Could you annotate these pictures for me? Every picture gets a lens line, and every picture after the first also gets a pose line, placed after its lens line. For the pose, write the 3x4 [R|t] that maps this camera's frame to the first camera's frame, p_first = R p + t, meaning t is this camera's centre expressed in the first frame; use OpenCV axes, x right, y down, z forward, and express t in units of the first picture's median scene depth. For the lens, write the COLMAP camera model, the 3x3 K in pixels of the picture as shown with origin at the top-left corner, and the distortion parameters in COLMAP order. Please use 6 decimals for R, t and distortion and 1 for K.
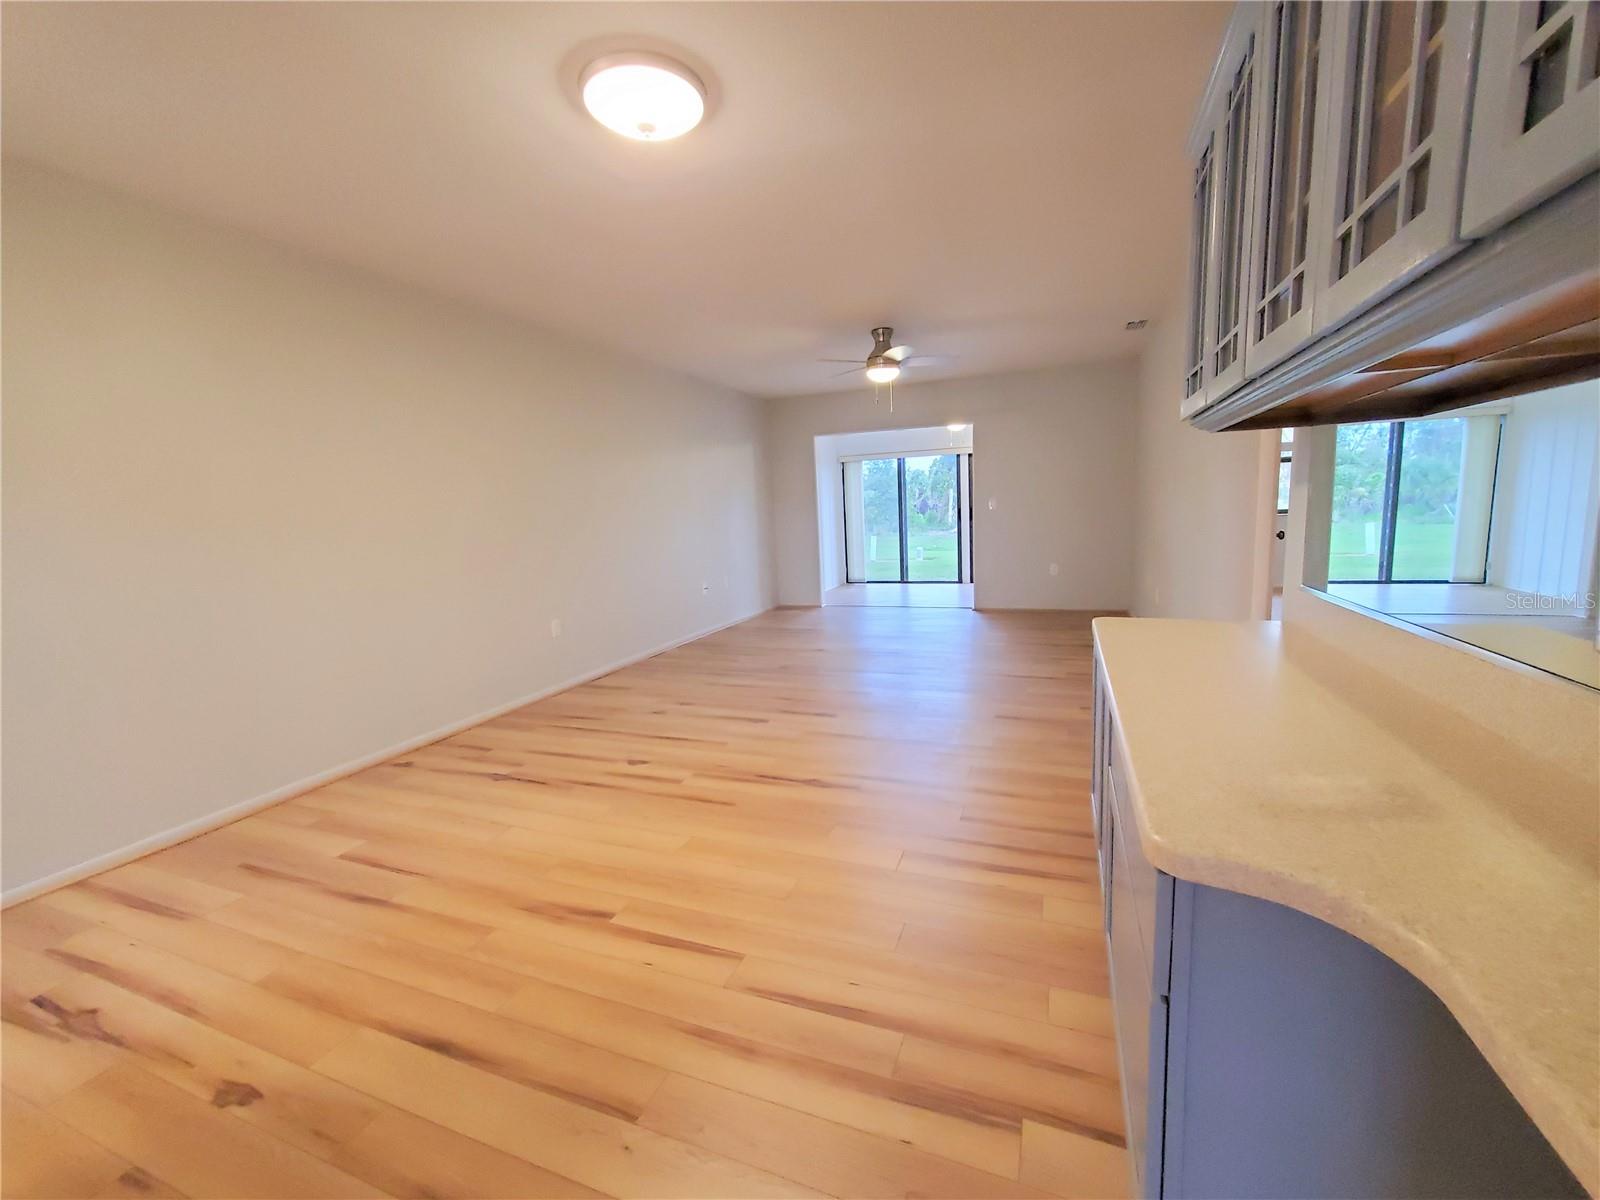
lens RADIAL K [[644.4, 0, 812.5], [0, 644.4, 602.8], [0, 0, 1]] dist [0.000137, -0.005213]
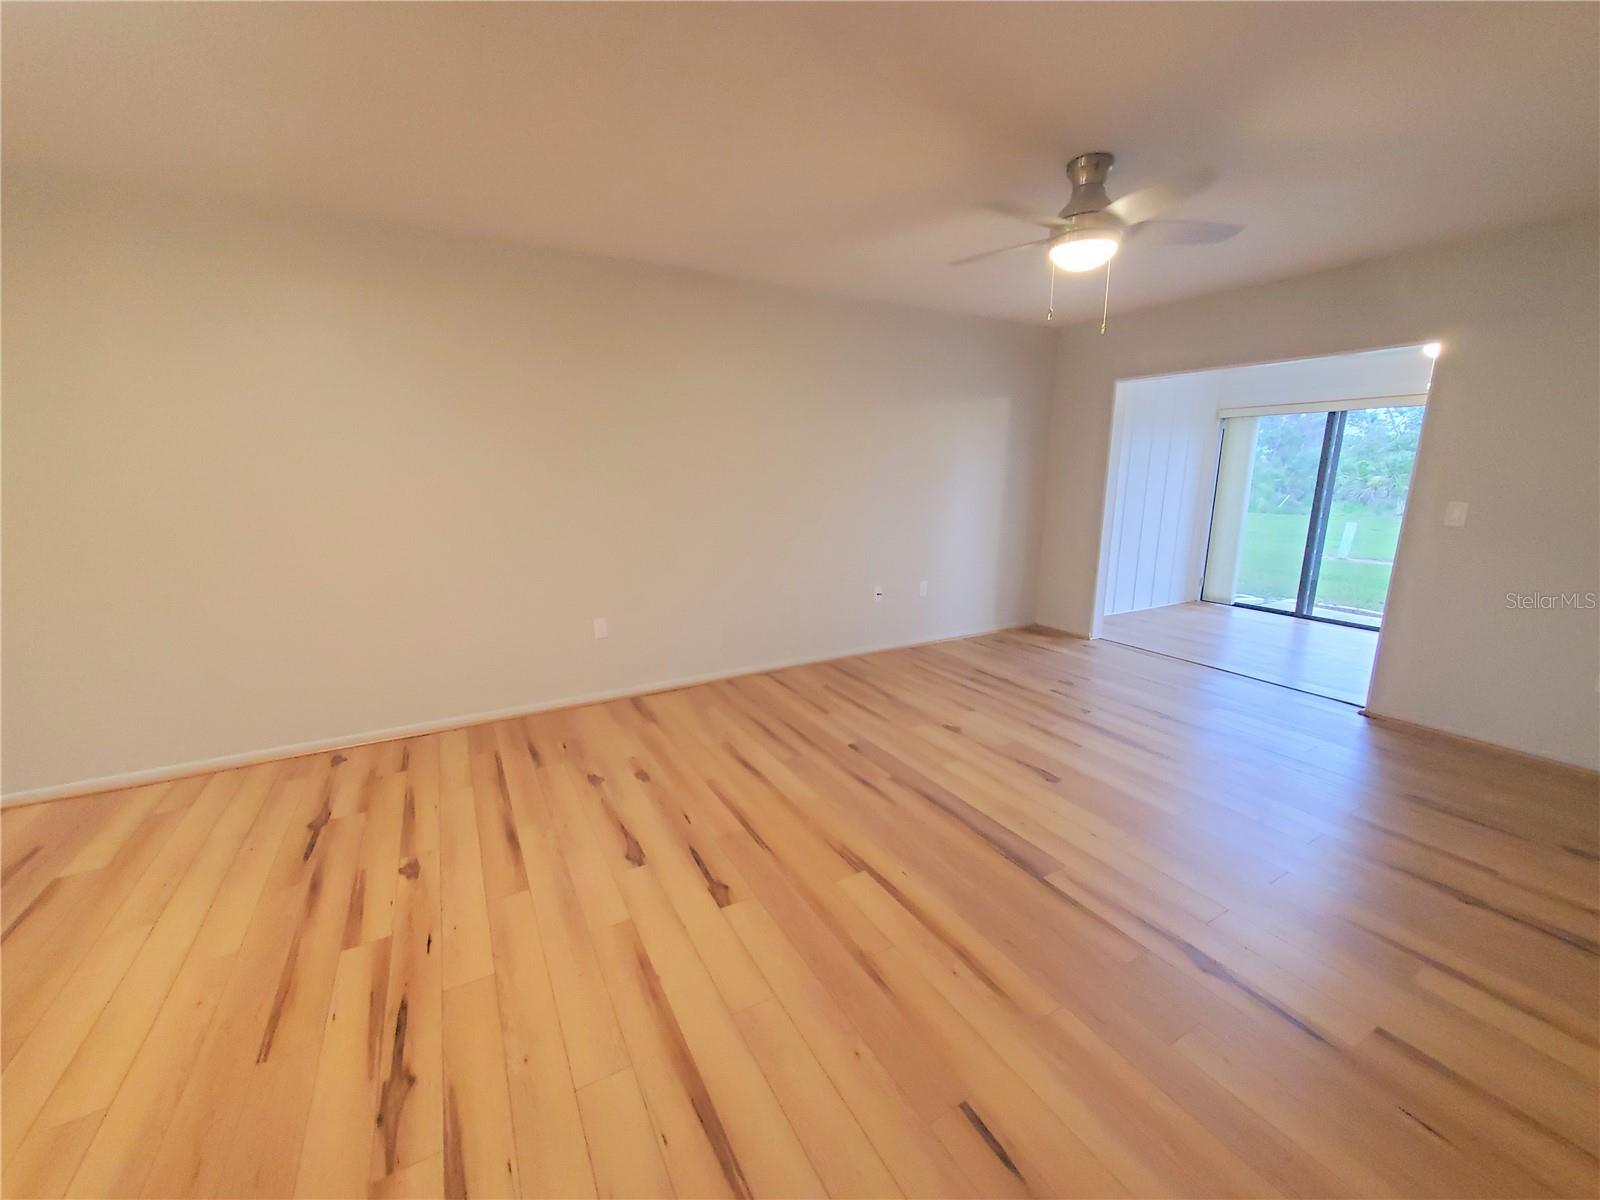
lens RADIAL K [[627.1, 0, 807.9], [0, 627.1, 601.5], [0, 0, 1]] dist [0.011542, -0.008326]
pose [[0.775452, 0.172444, -0.607402, 0.439531], [-0.125609, 0.984886, 0.119252, -0.183490], [0.618786, -0.016179, 0.785393, 0.729985]]
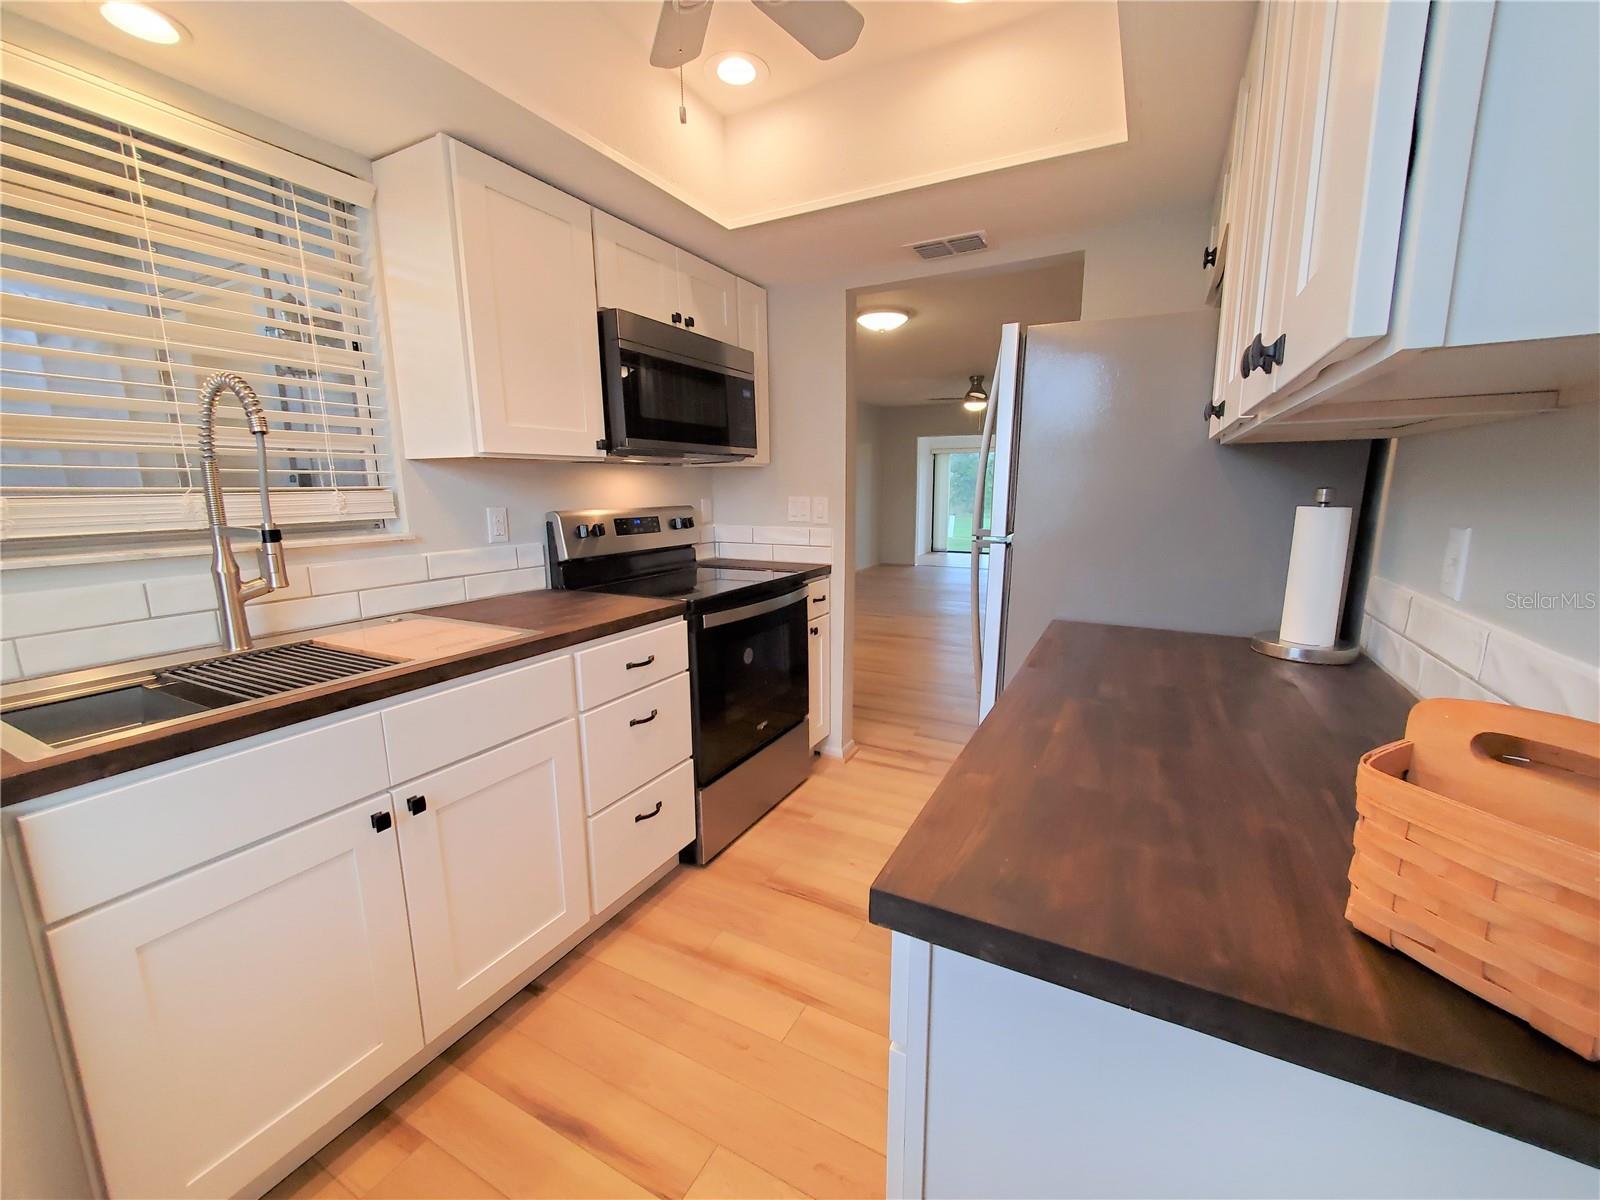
lens RADIAL K [[640.2, 0, 812.7], [0, 640.2, 600.0], [0, 0, 1]] dist [0.003823, -0.004113]
pose [[0.992713, 0.057753, -0.105764, -0.131238], [-0.054229, 0.997883, 0.035901, 0.103761], [0.107614, -0.029904, 0.993743, -0.853118]]
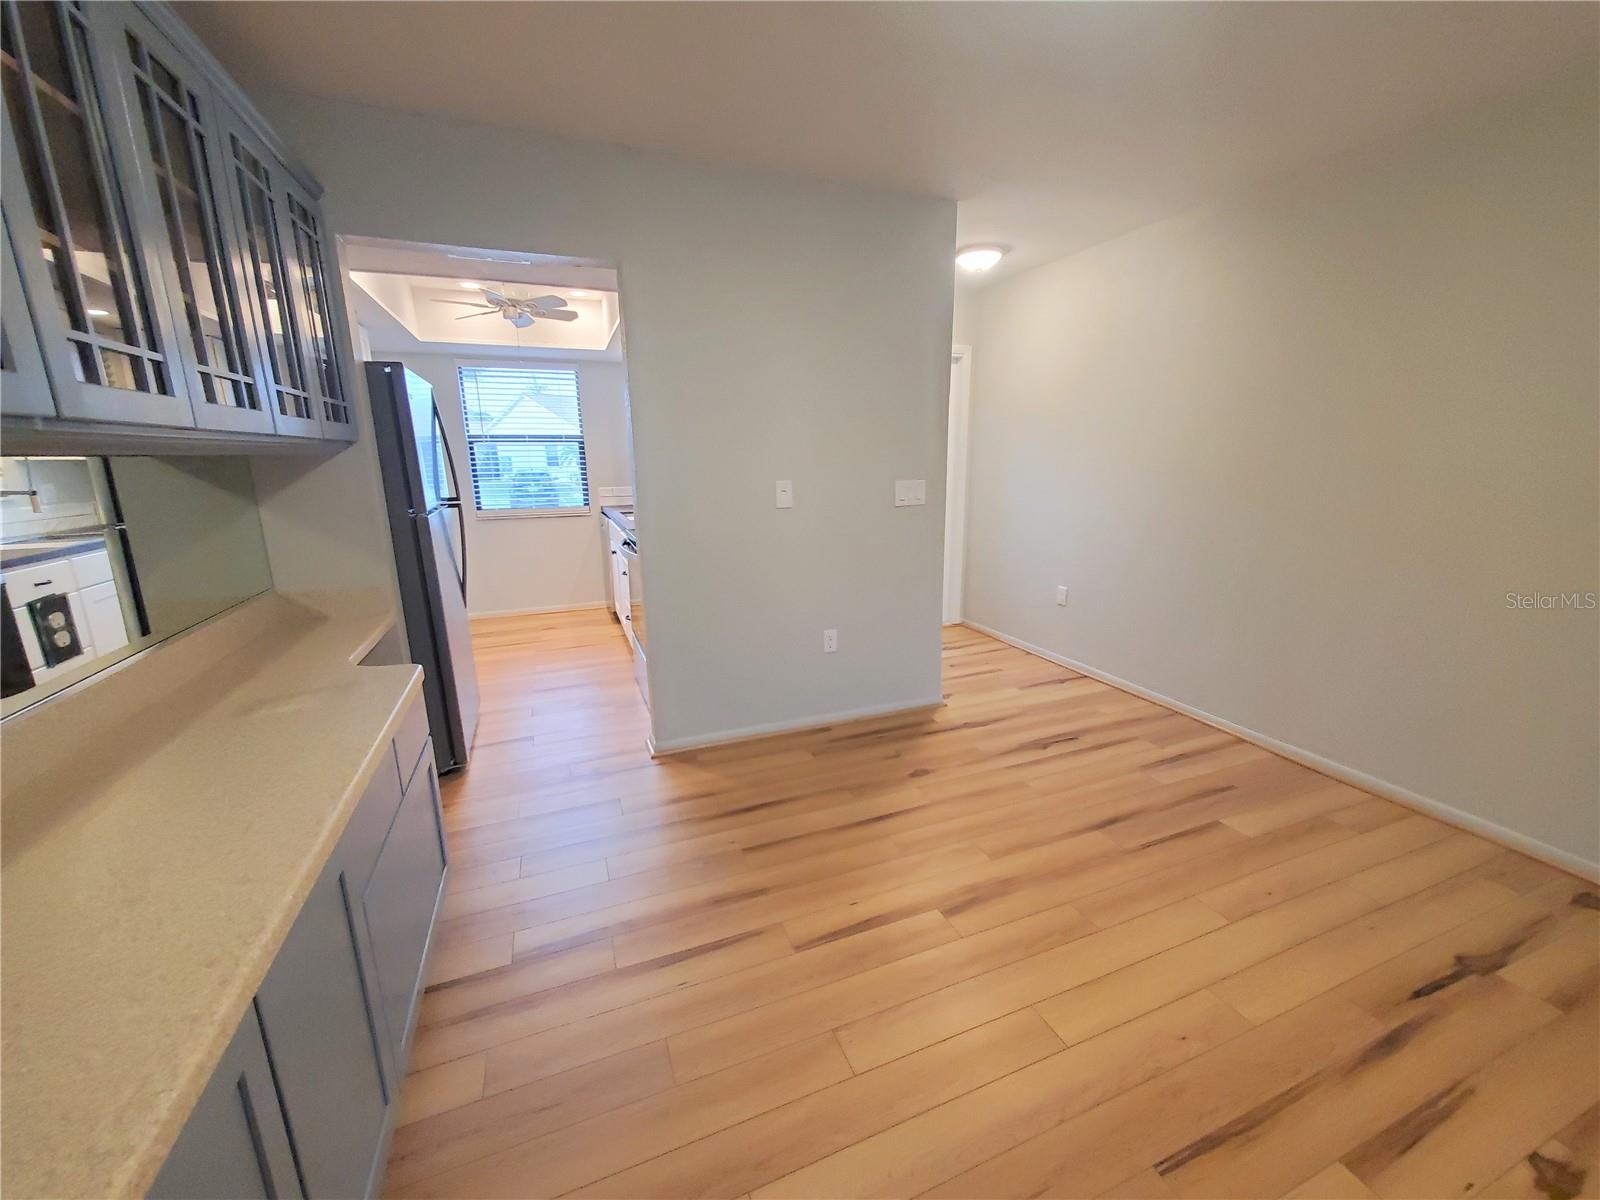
lens RADIAL K [[638.4, 0, 819.0], [0, 638.4, 596.0], [0, 0, 1]] dist [0.010777, 0.000285]
pose [[-0.724644, 0.199083, -0.659740, 0.238411], [-0.060196, 0.935415, 0.348390, -0.190643], [0.686489, 0.292172, -0.665859, 0.857608]]
